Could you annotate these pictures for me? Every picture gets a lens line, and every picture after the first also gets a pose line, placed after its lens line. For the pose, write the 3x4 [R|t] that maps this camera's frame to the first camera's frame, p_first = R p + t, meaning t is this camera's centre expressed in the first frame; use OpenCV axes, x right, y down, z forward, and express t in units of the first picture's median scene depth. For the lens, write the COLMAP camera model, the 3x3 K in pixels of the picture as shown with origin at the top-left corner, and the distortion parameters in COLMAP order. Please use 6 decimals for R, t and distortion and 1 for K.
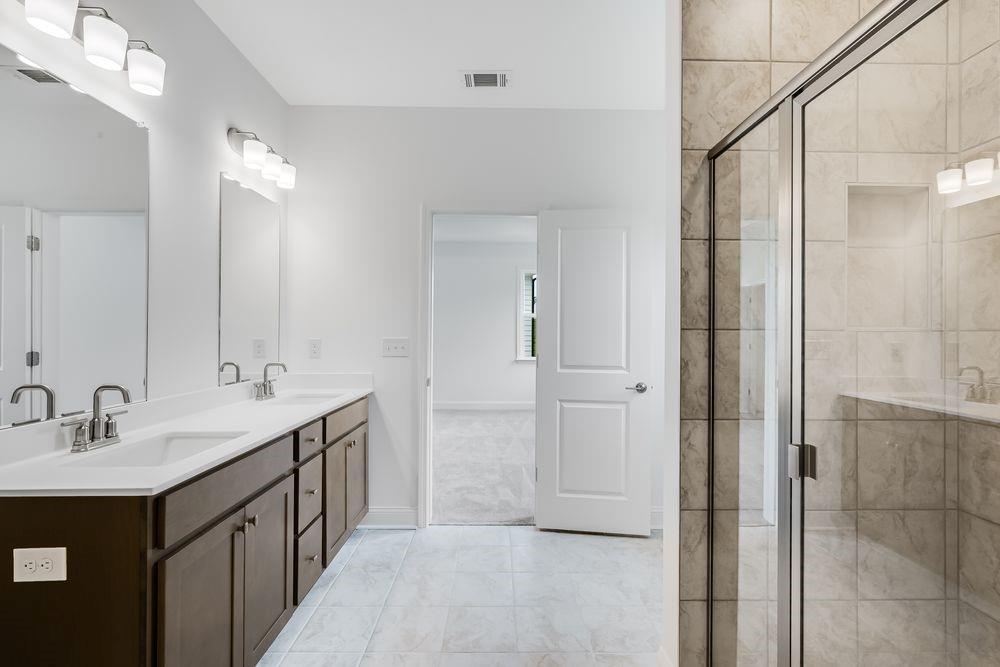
lens RADIAL K [[458.6, 0, 501.5], [0, 458.6, 324.5], [0, 0, 1]] dist [-0.000126, -0.000312]
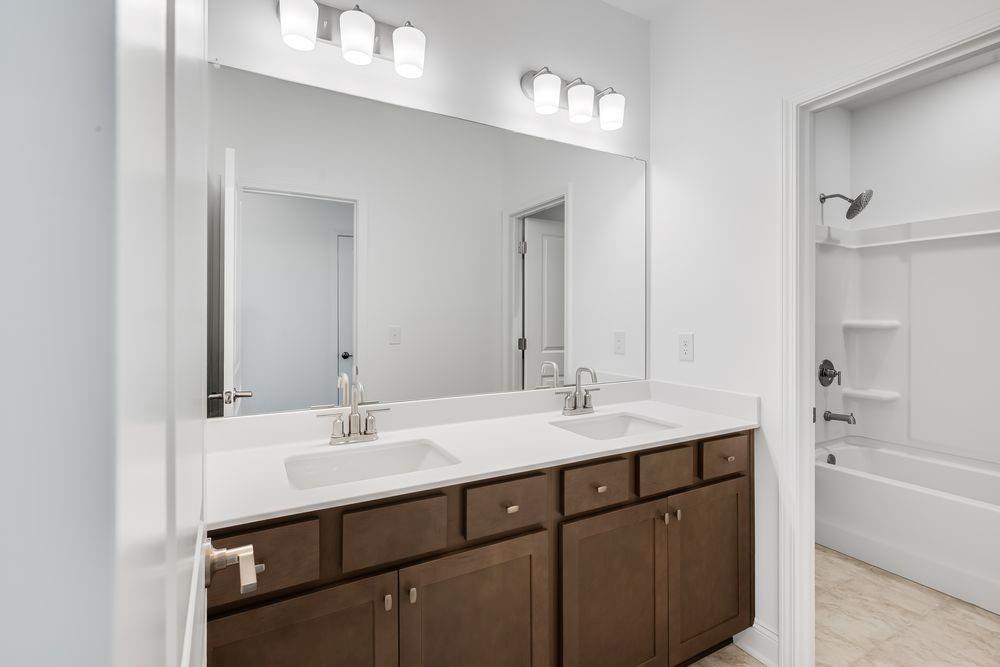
lens RADIAL K [[400.0, 0, 500.4], [0, 400.0, 329.9], [0, 0, 1]] dist [0.000107, -0.000021]
pose [[0.487944, 0.007961, -0.872839, 0.011964], [0.014972, 0.999735, 0.017488, 0.002979], [0.872746, -0.021601, 0.487696, 0.243530]]
